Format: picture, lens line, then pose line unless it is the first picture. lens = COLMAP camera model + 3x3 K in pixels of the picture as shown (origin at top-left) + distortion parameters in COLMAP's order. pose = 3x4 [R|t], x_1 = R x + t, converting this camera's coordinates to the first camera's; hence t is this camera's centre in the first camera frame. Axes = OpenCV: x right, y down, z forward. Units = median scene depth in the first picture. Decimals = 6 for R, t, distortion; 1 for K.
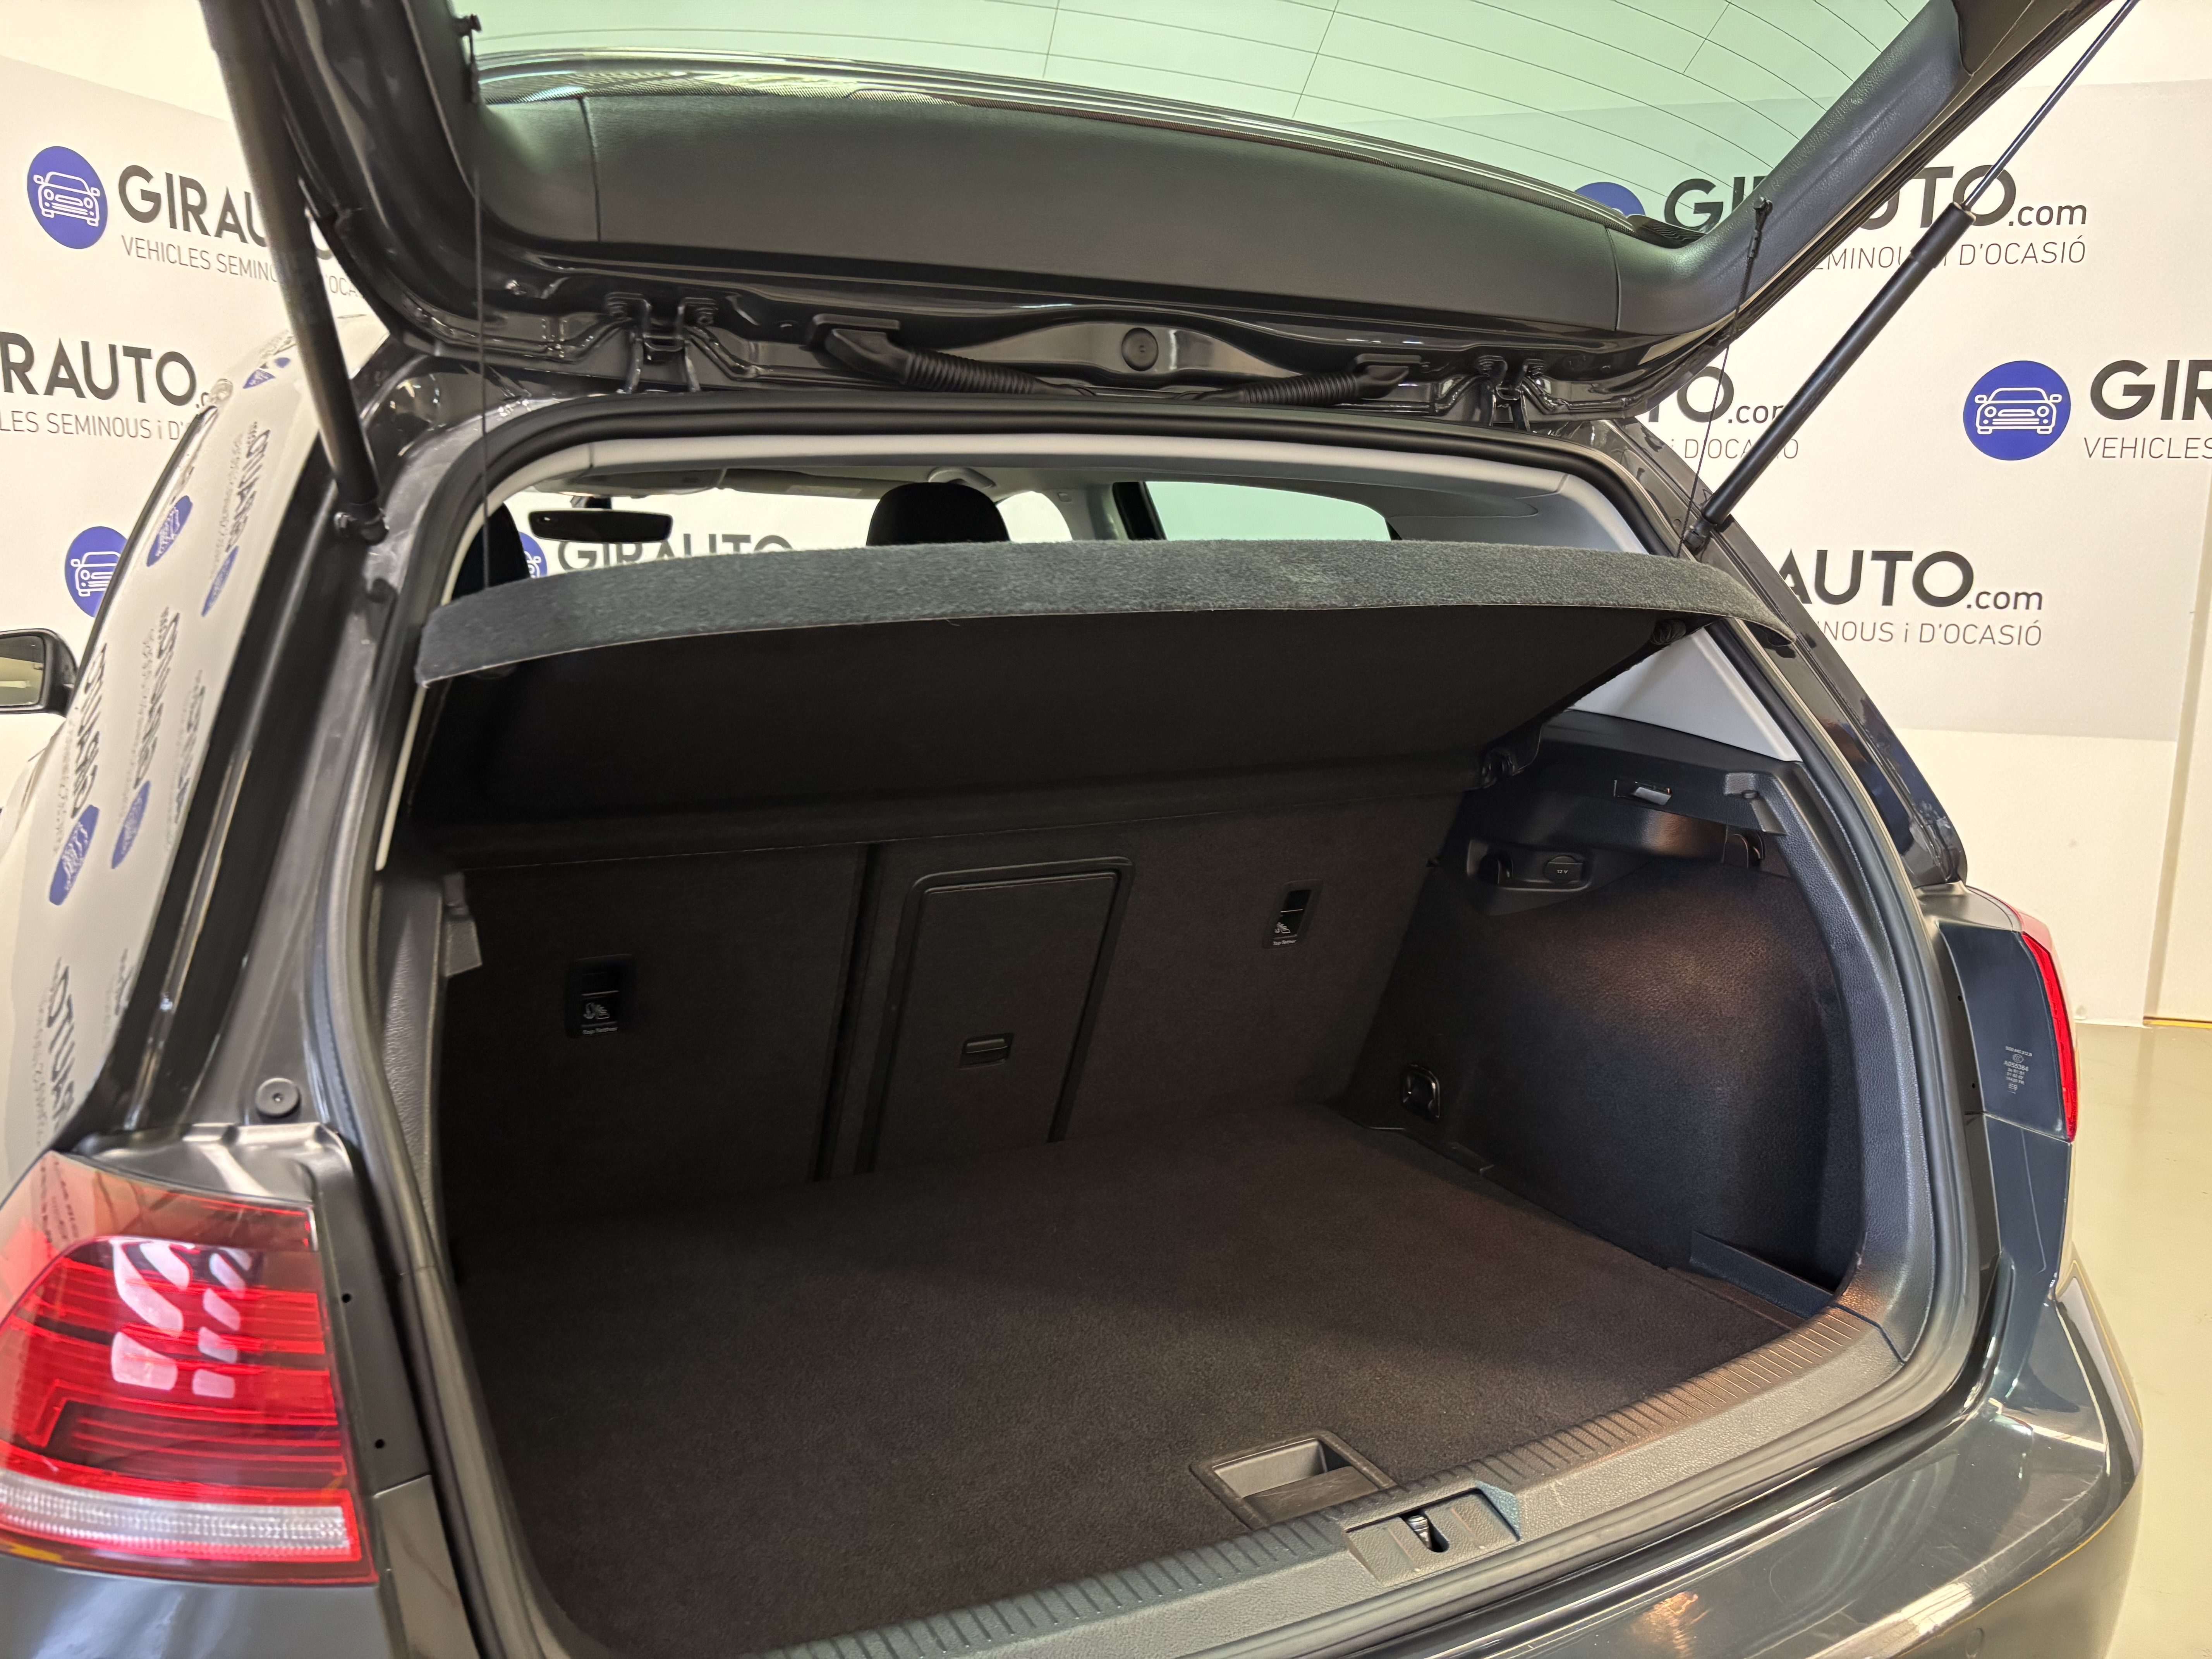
lens RADIAL K [[1800.2, 0, 1106.0], [0, 1800.2, 829.5], [0, 0, 1]] dist [0.010274, -0.038387]
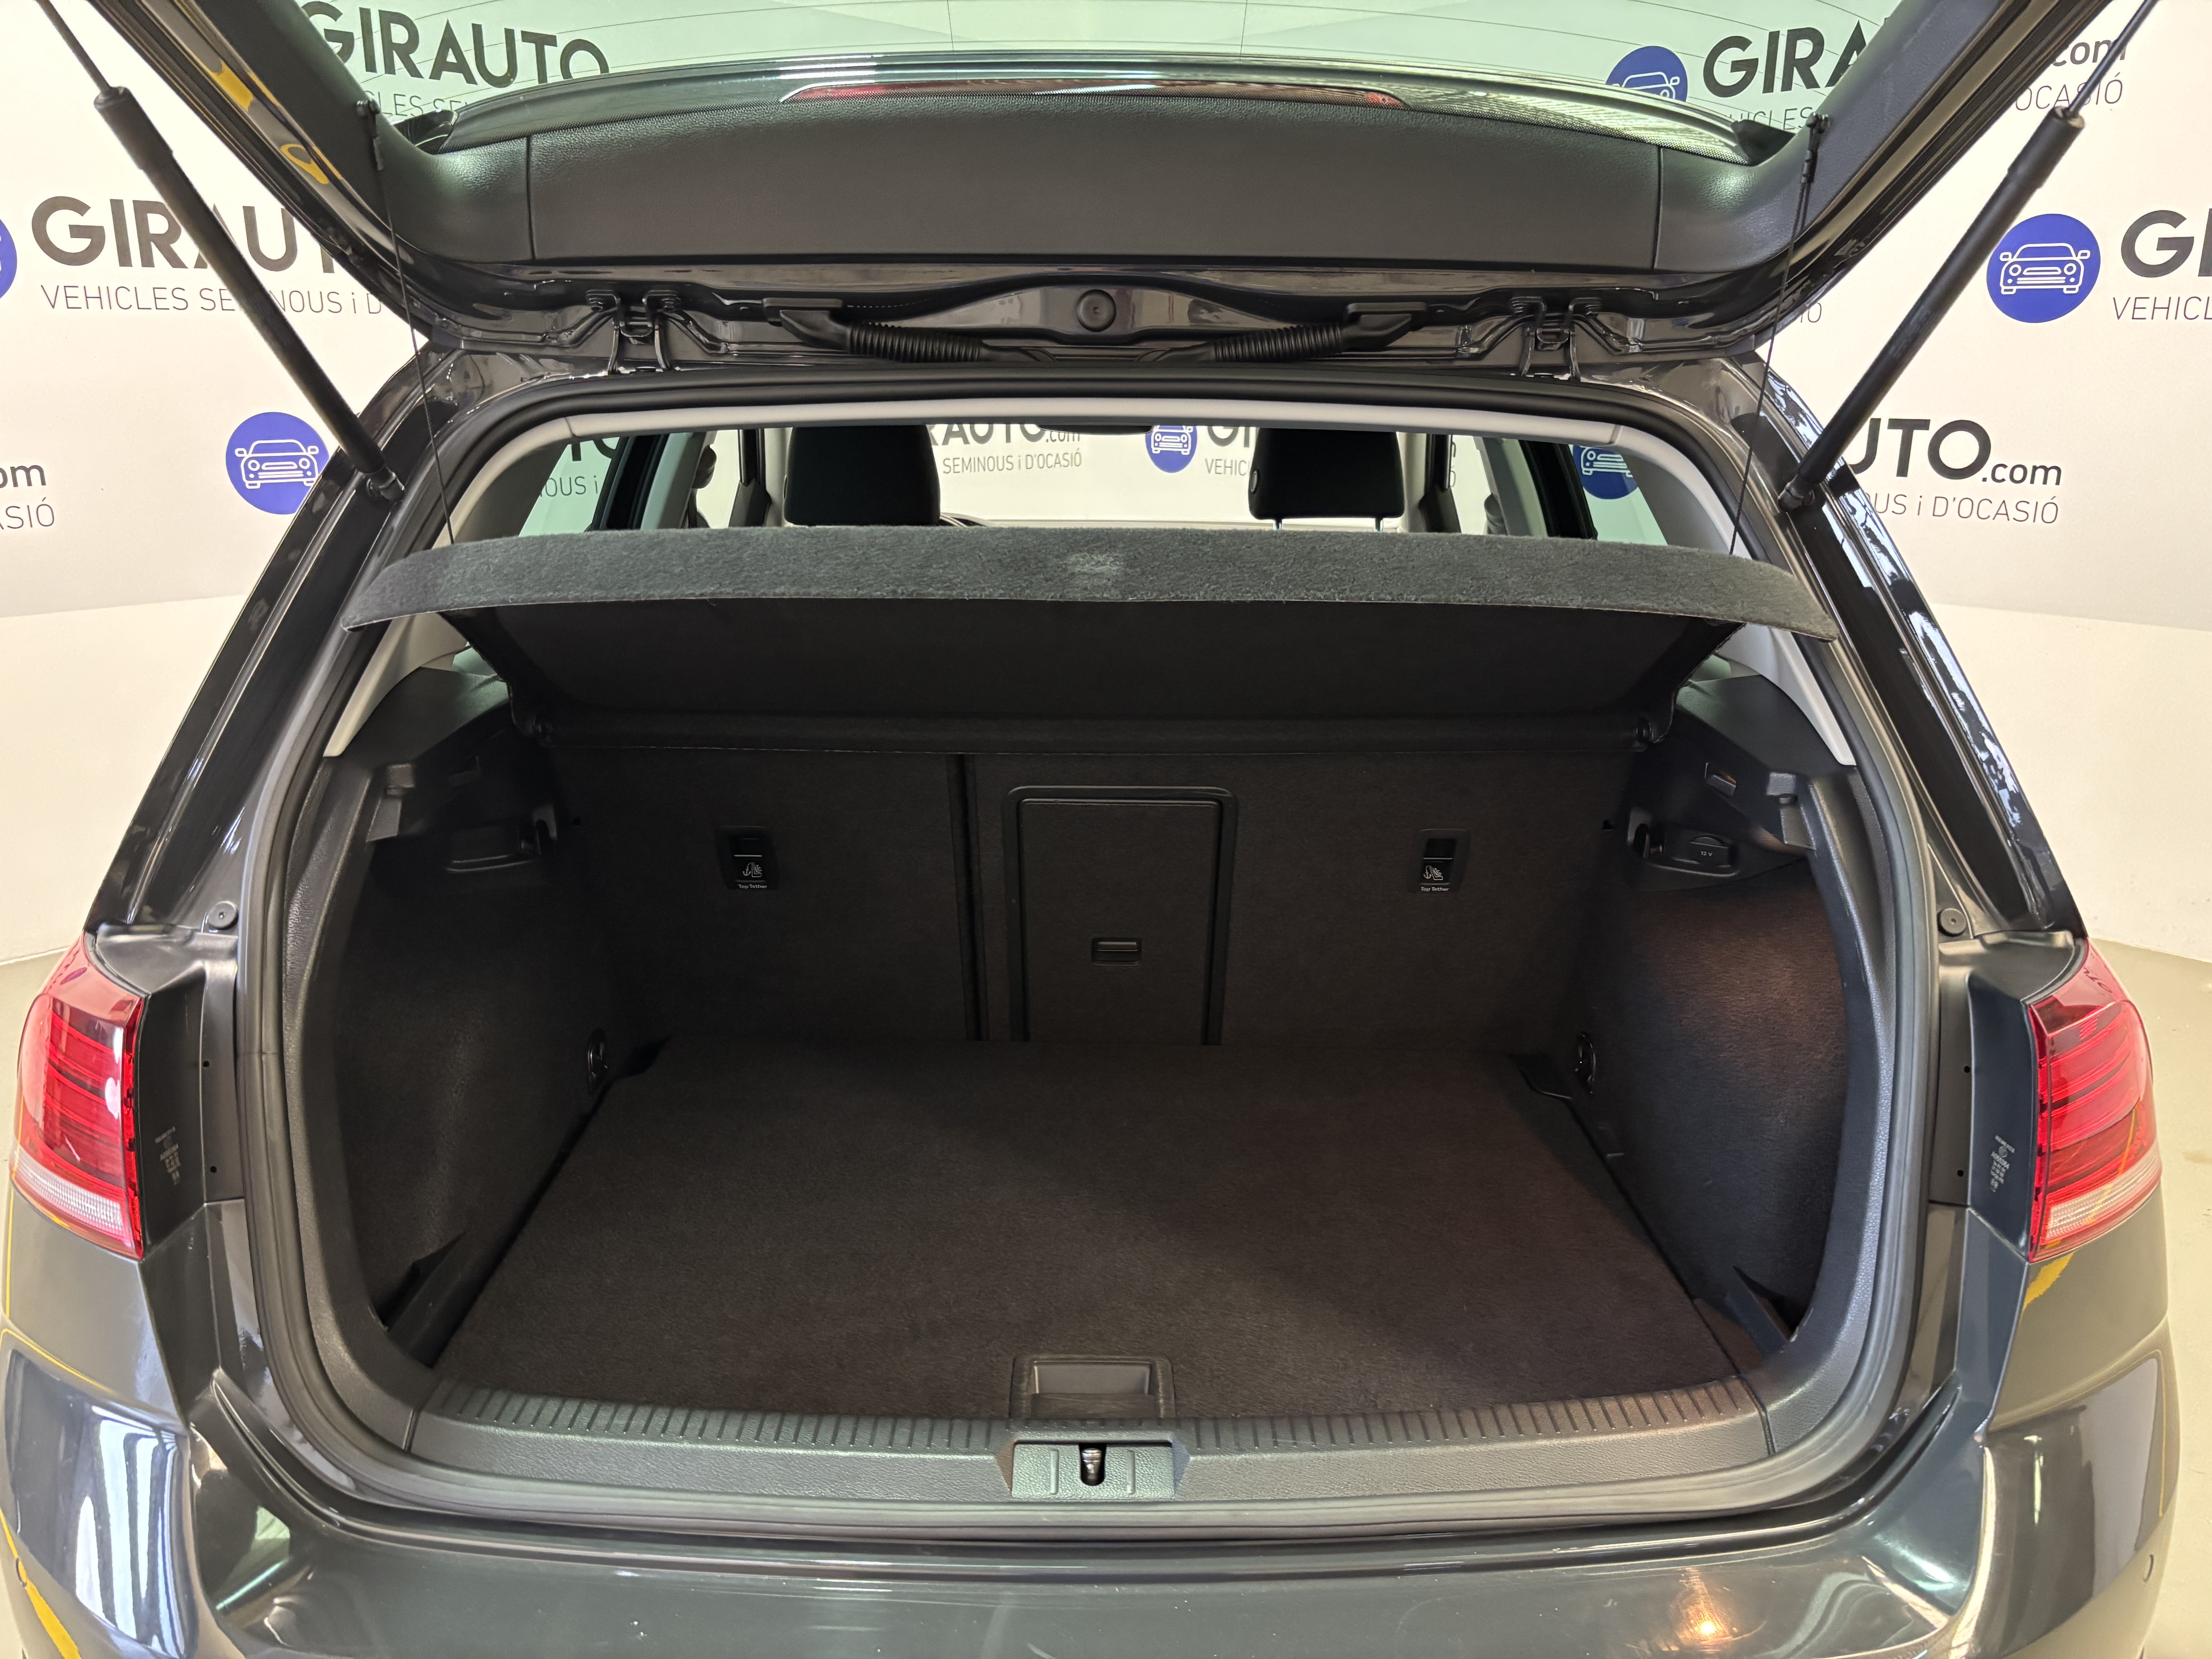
lens RADIAL K [[1800.2, 0, 1106.0], [0, 1800.2, 829.5], [0, 0, 1]] dist [0.010274, -0.038387]
pose [[0.871801, 0.120546, -0.474797, 0.519237], [-0.077179, 0.990944, 0.109879, -0.080616], [0.483742, -0.059149, 0.873209, 0.076510]]
